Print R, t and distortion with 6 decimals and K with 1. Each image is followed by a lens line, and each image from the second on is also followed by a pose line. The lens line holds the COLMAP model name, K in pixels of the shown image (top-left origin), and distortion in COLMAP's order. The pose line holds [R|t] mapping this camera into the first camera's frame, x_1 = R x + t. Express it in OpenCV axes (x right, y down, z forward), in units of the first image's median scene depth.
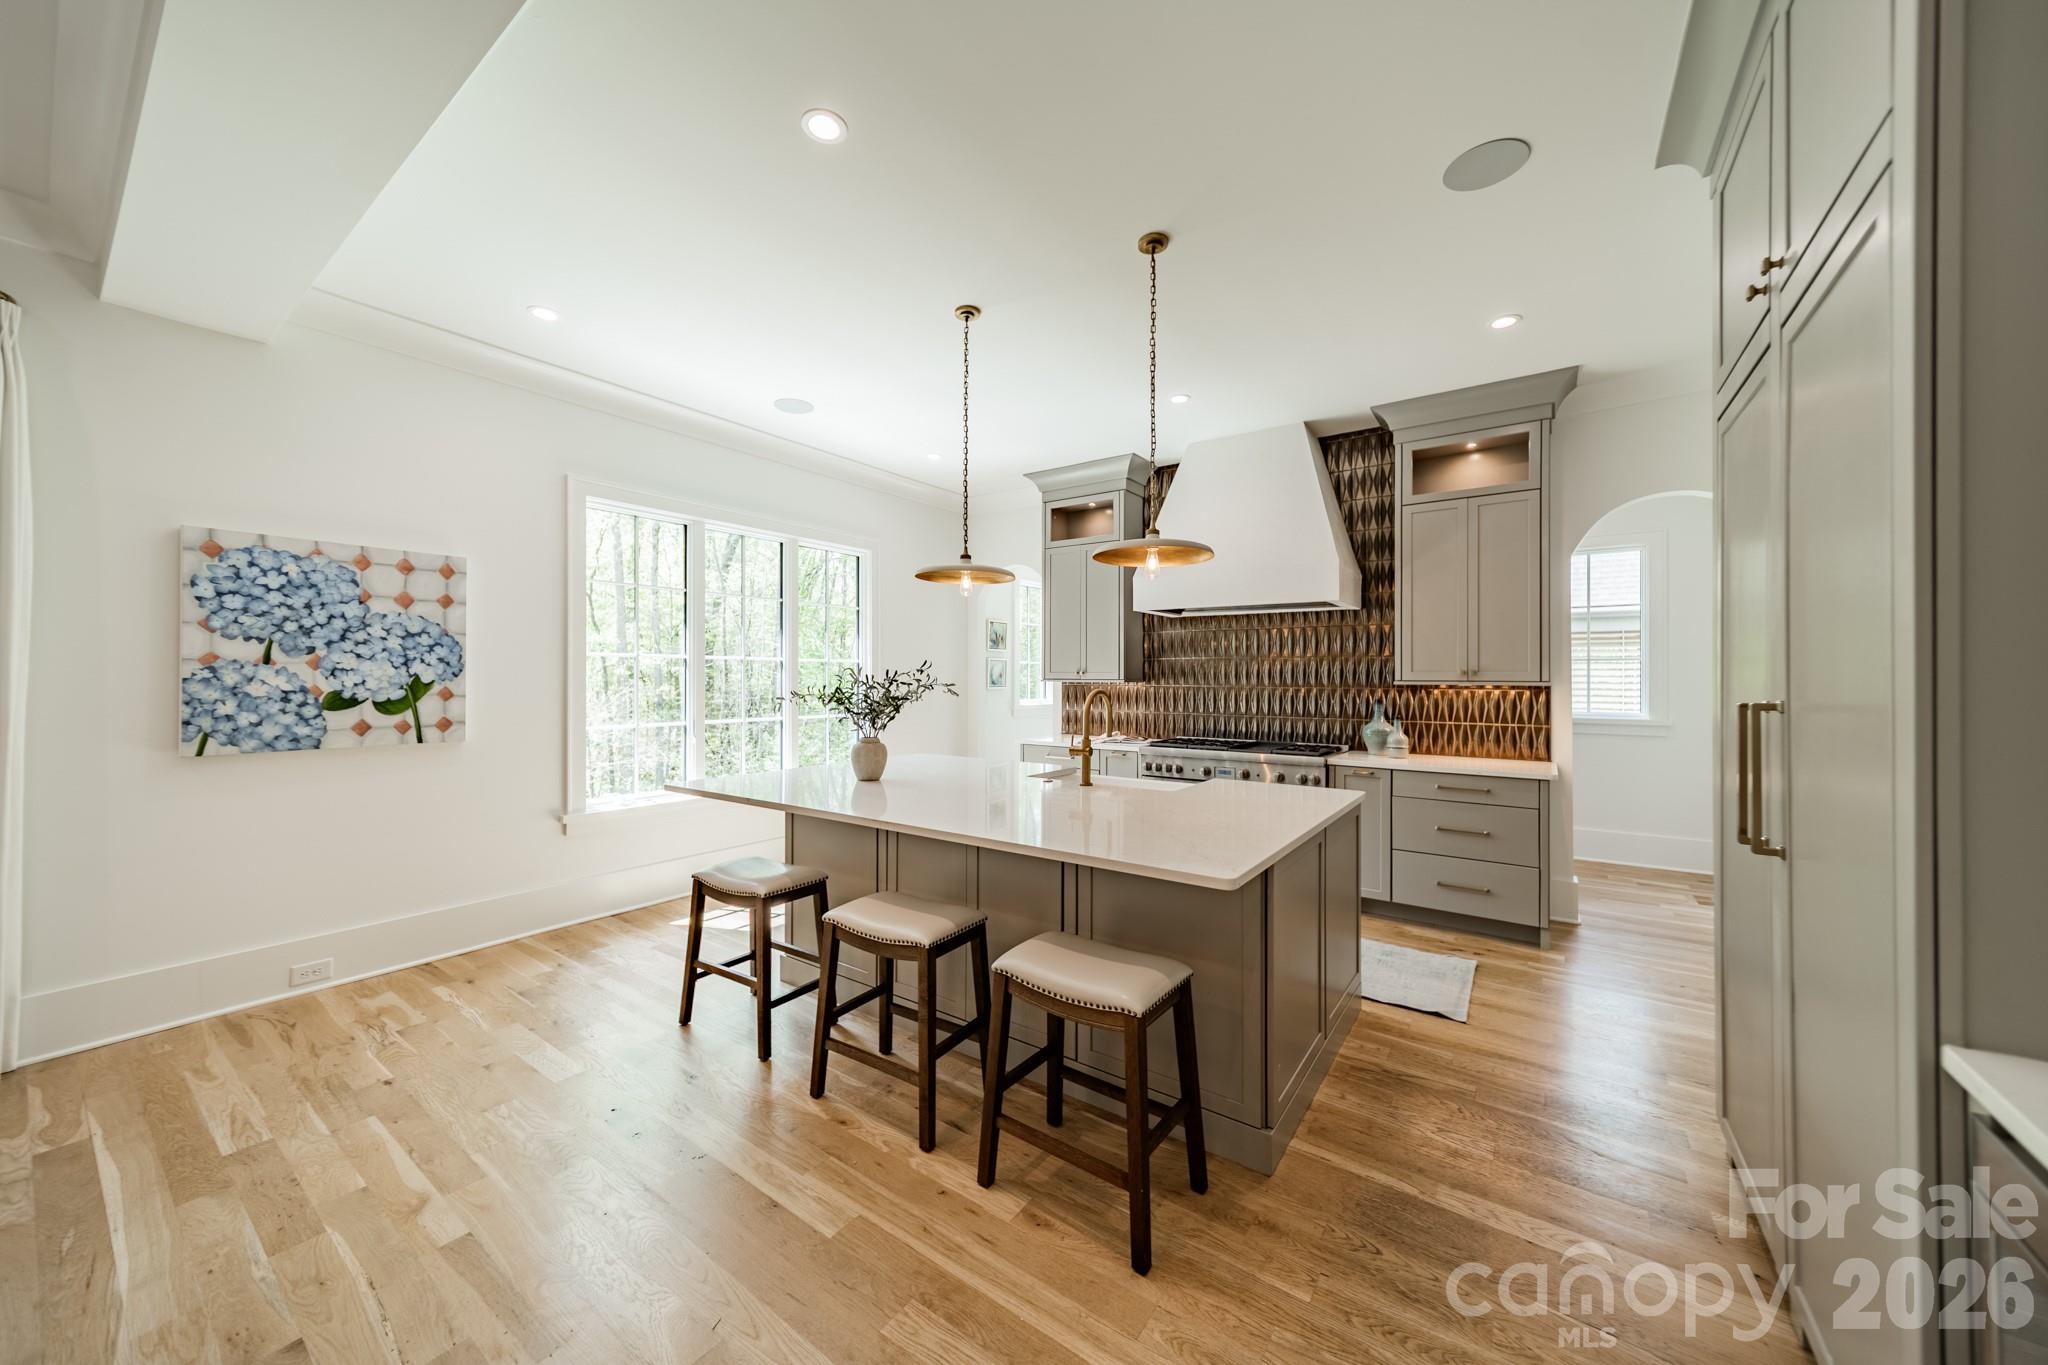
lens RADIAL K [[719.4, 0, 1027.3], [0, 719.4, 677.1], [0, 0, 1]] dist [0.009700, 0.000301]
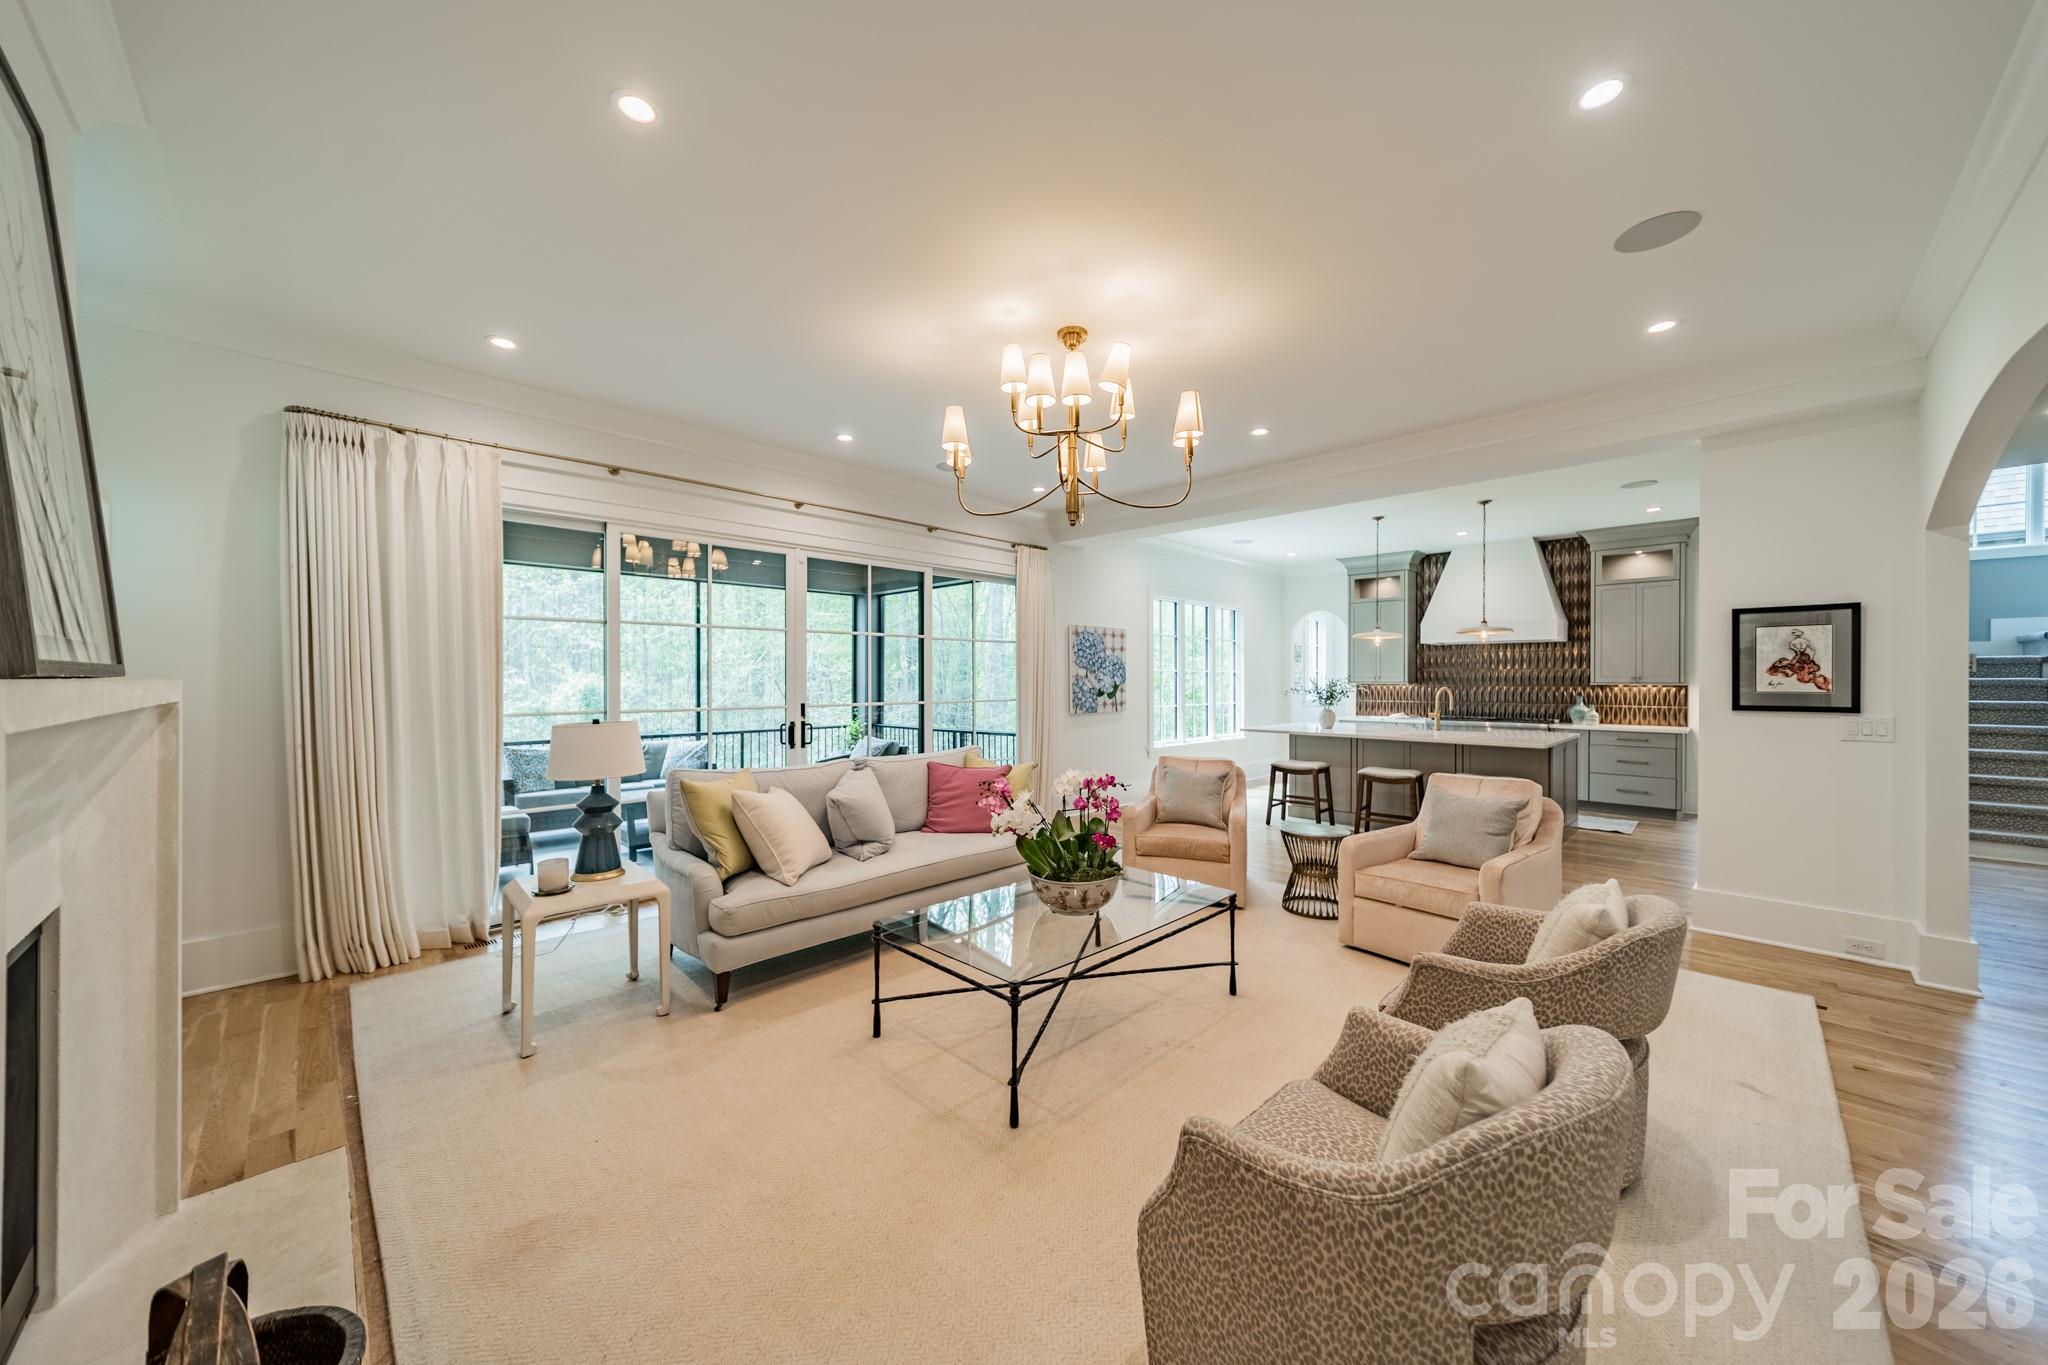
lens RADIAL K [[719.4, 0, 1038.5], [0, 719.4, 684.7], [0, 0, 1]] dist [0.009700, 0.000301]
pose [[0.987139, -0.003126, -0.159832, -0.627771], [0.004514, 0.999955, 0.008323, -0.011773], [0.159799, -0.008938, 0.987109, -1.121301]]
